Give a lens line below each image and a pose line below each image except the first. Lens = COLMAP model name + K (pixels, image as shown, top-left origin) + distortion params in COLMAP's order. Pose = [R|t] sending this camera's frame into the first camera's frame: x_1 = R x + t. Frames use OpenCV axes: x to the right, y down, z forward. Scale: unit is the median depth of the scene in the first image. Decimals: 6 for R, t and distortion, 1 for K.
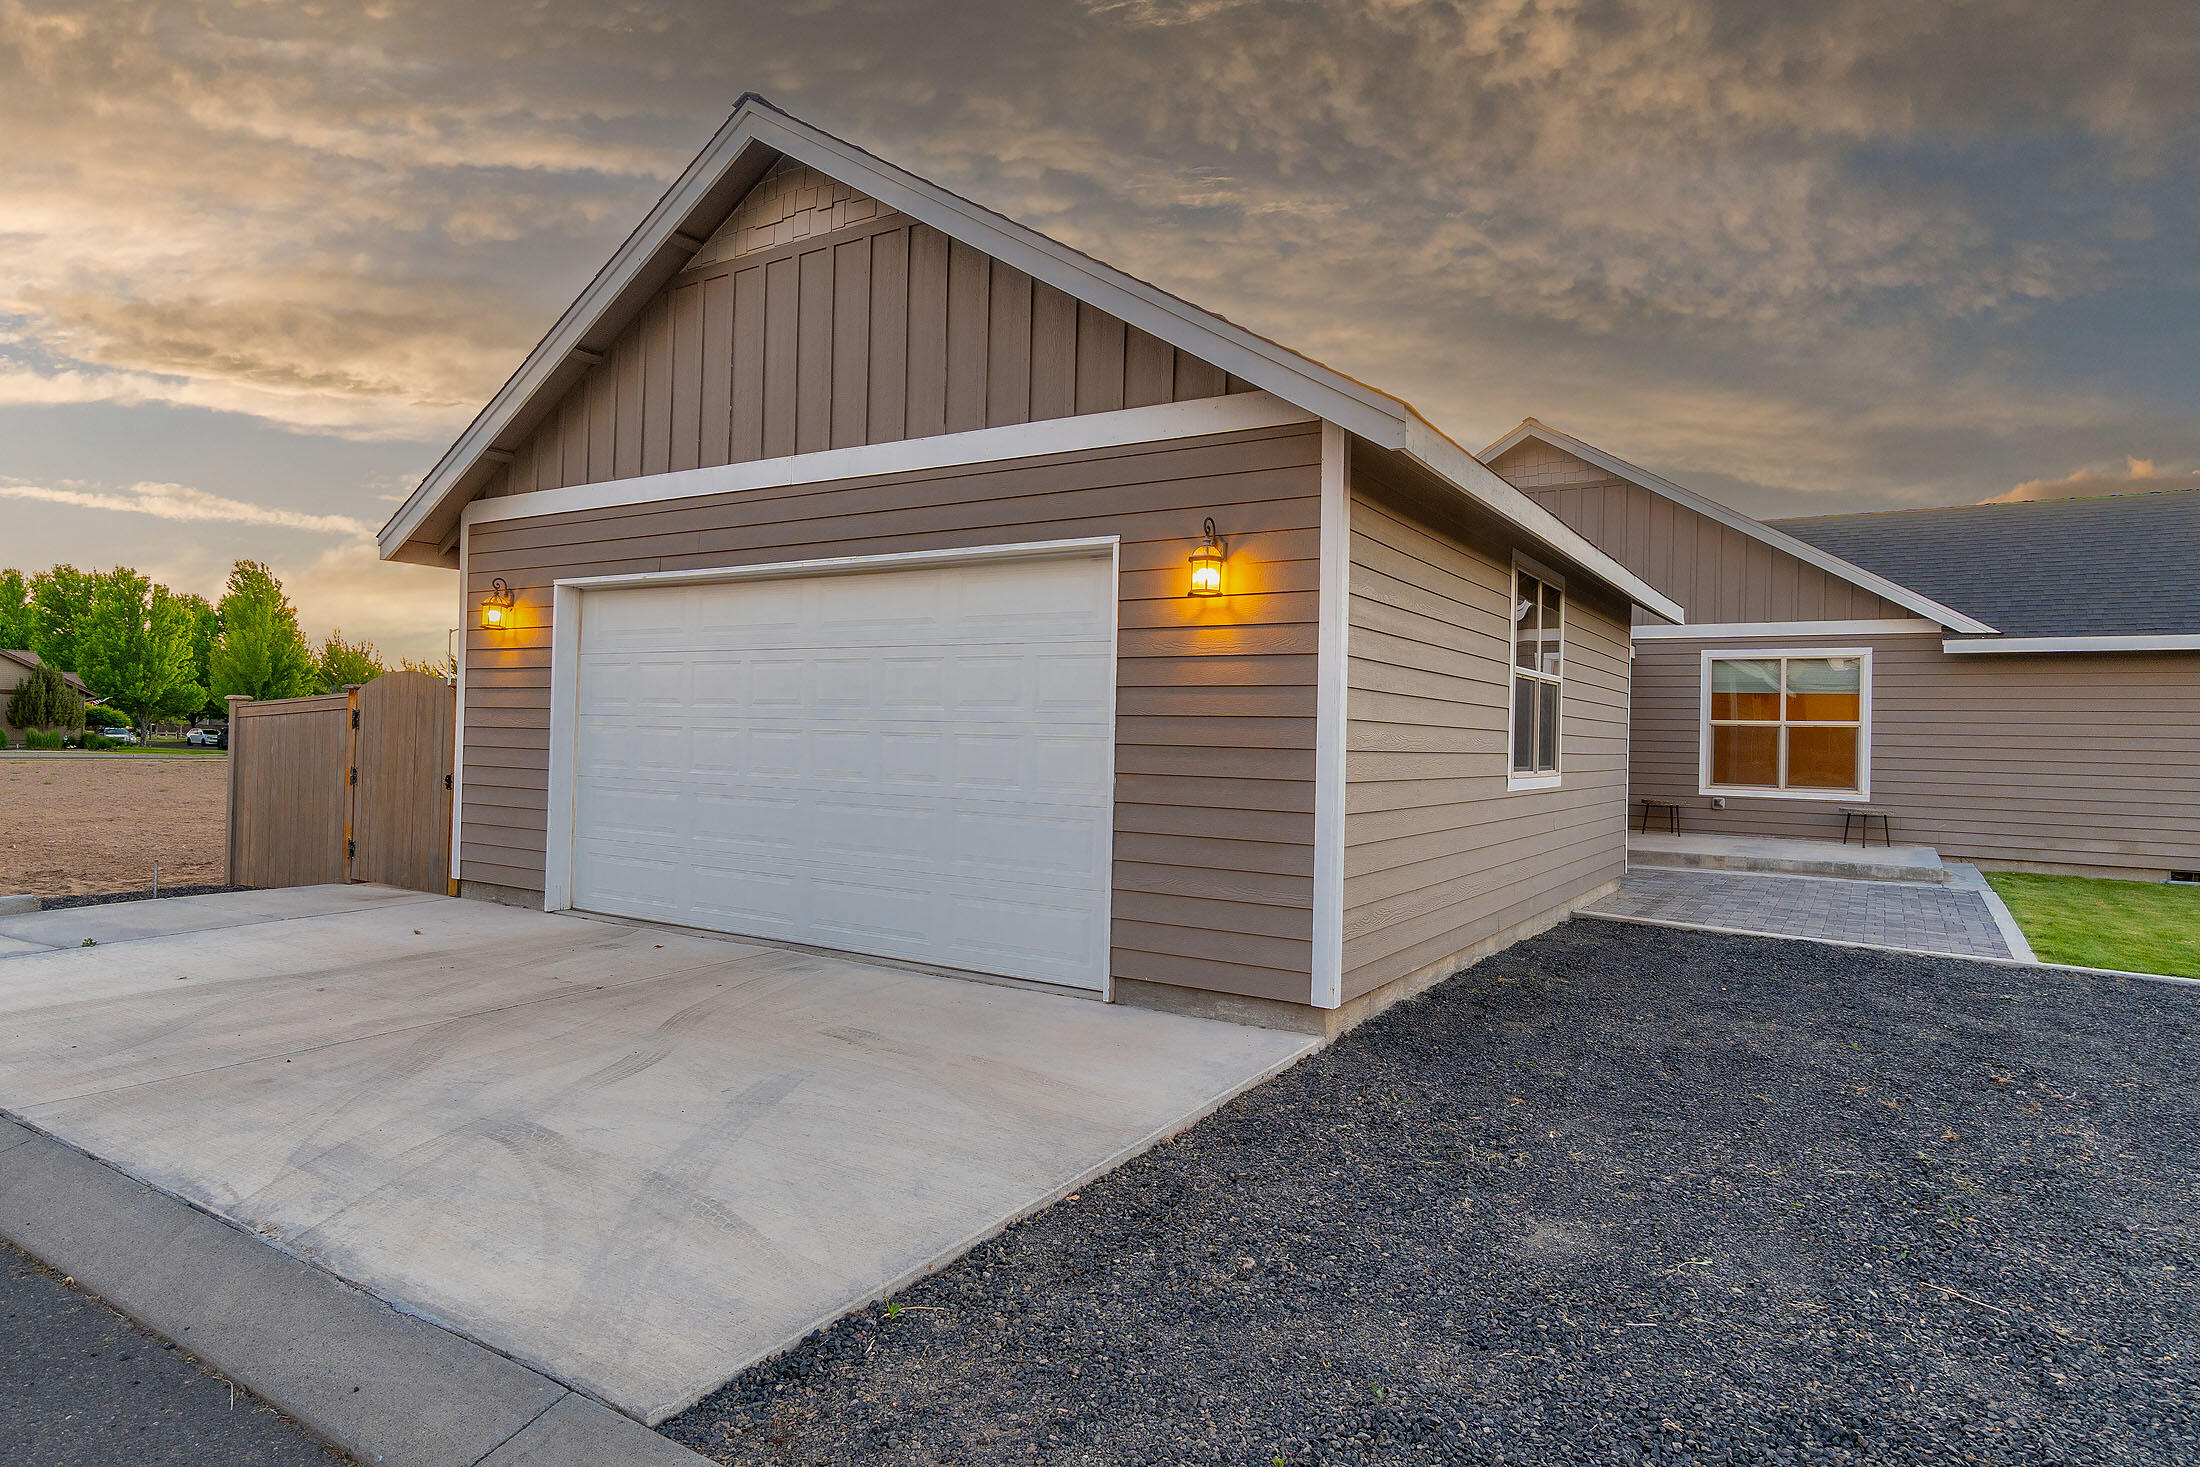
lens RADIAL K [[1225.6, 0, 1096.6], [0, 1225.6, 729.0], [0, 0, 1]] dist [0.000312, 0.001046]
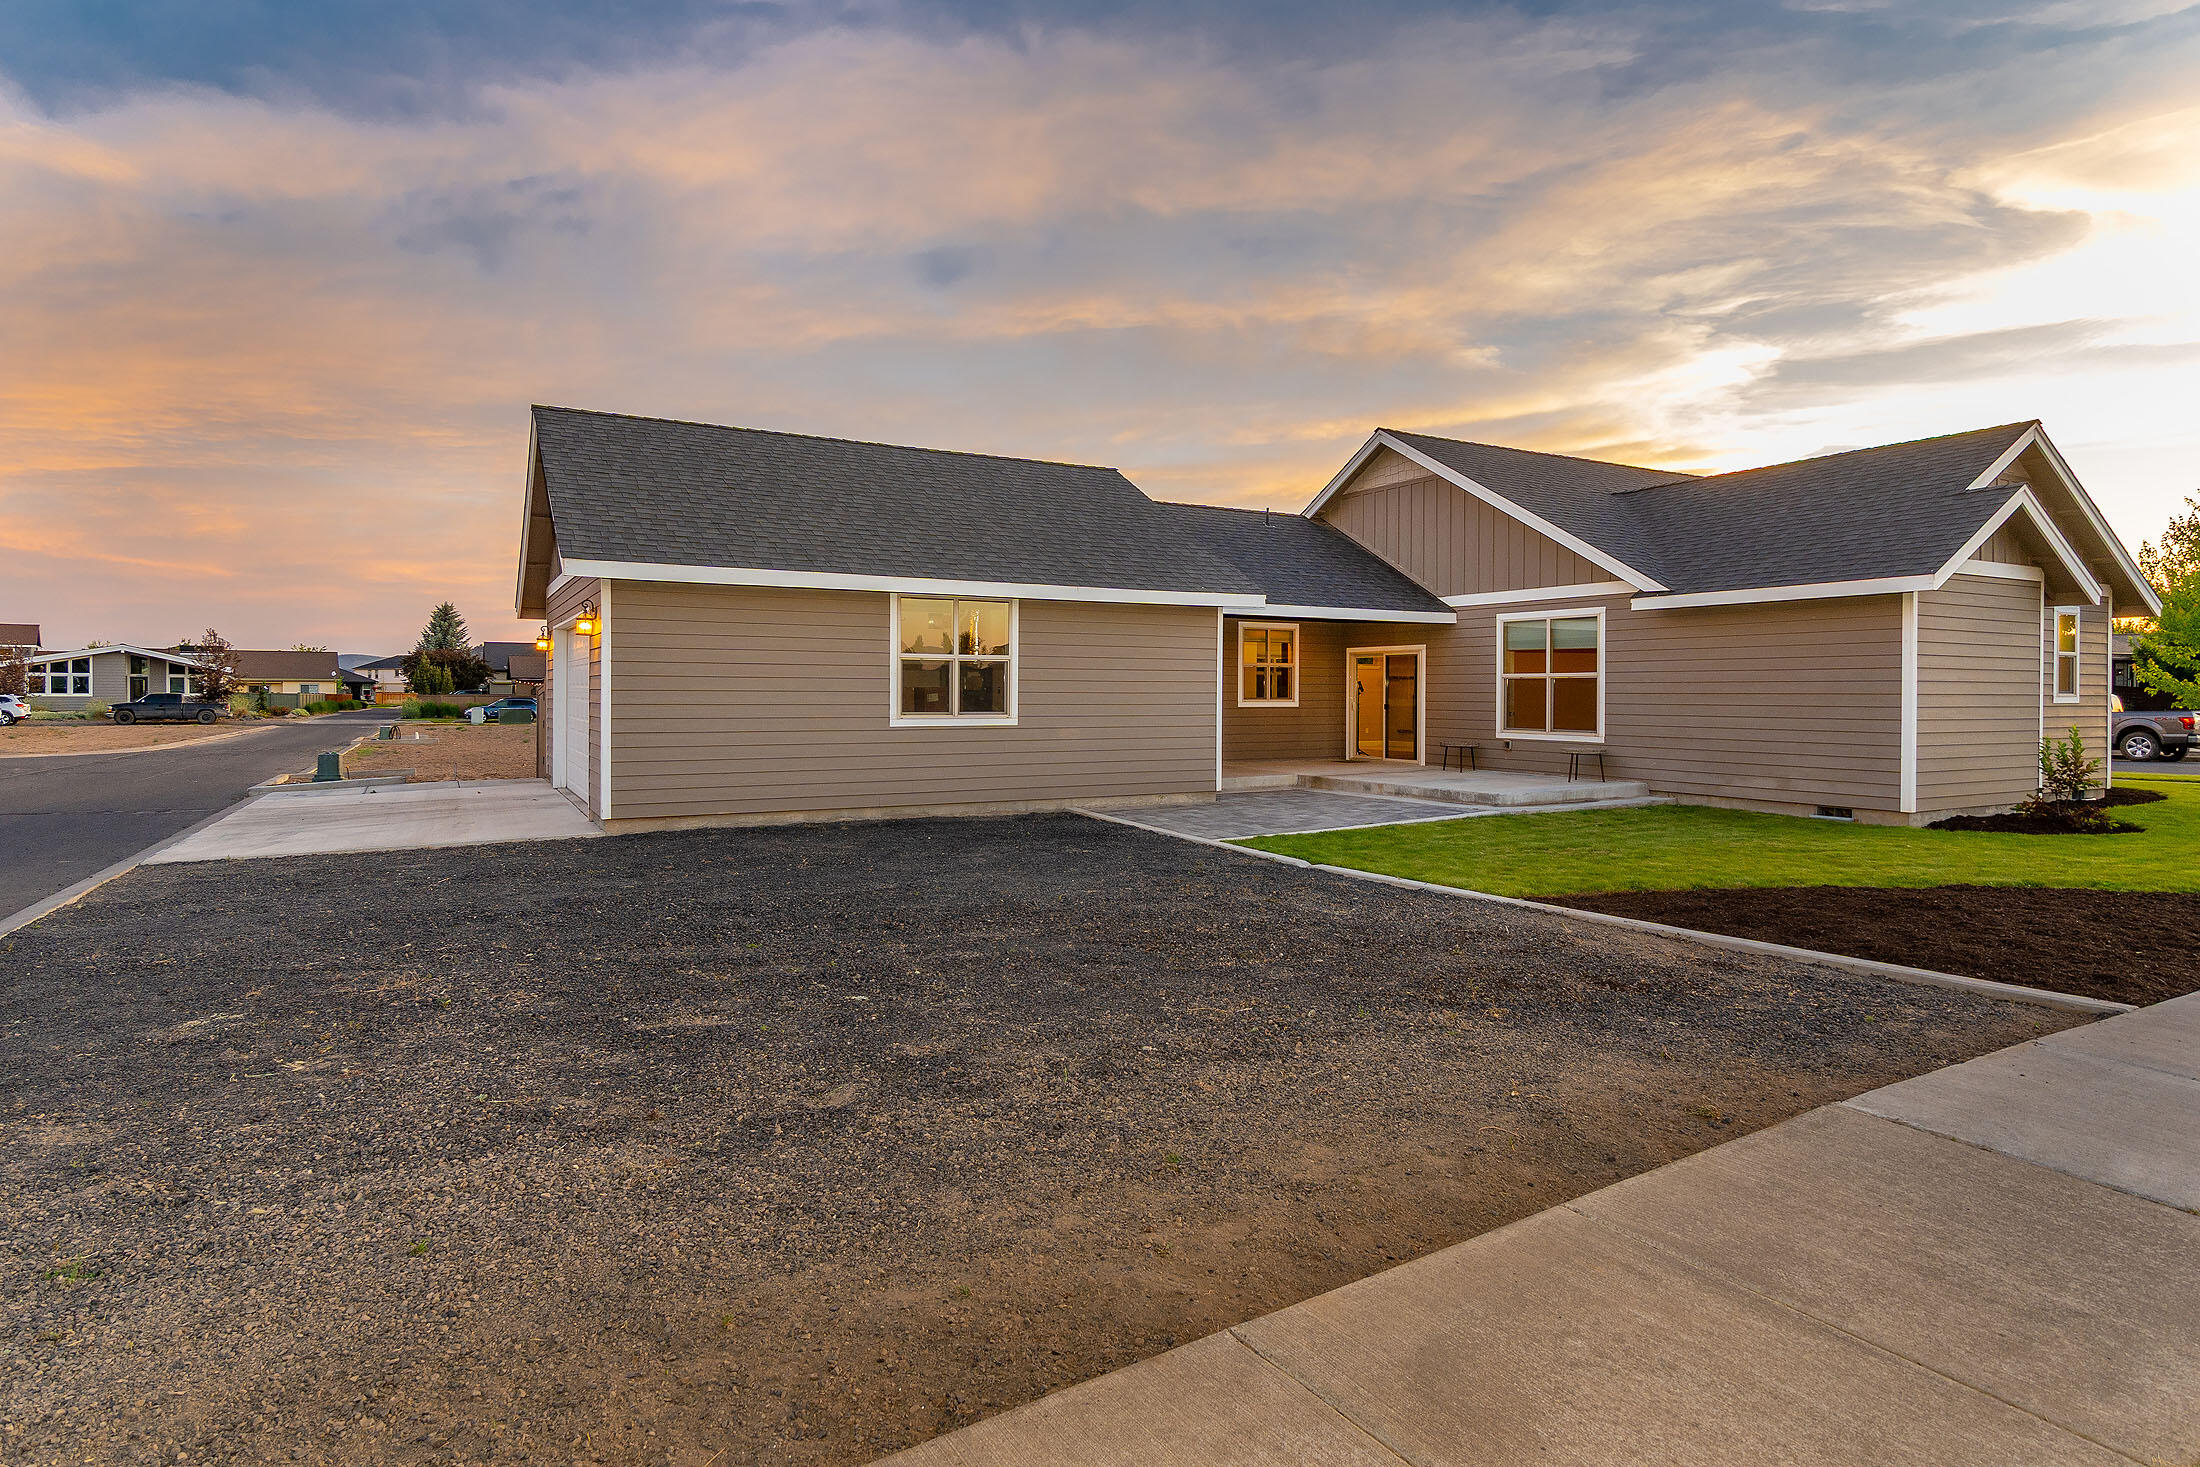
lens RADIAL K [[1161.3, 0, 1103.5], [0, 1161.3, 693.6], [0, 0, 1]] dist [0.000820, -0.001022]
pose [[0.884087, -0.019421, -0.466919, 0.756191], [0.019517, 0.999799, -0.004631, 0.010127], [0.466915, -0.005019, 0.884288, -0.171449]]
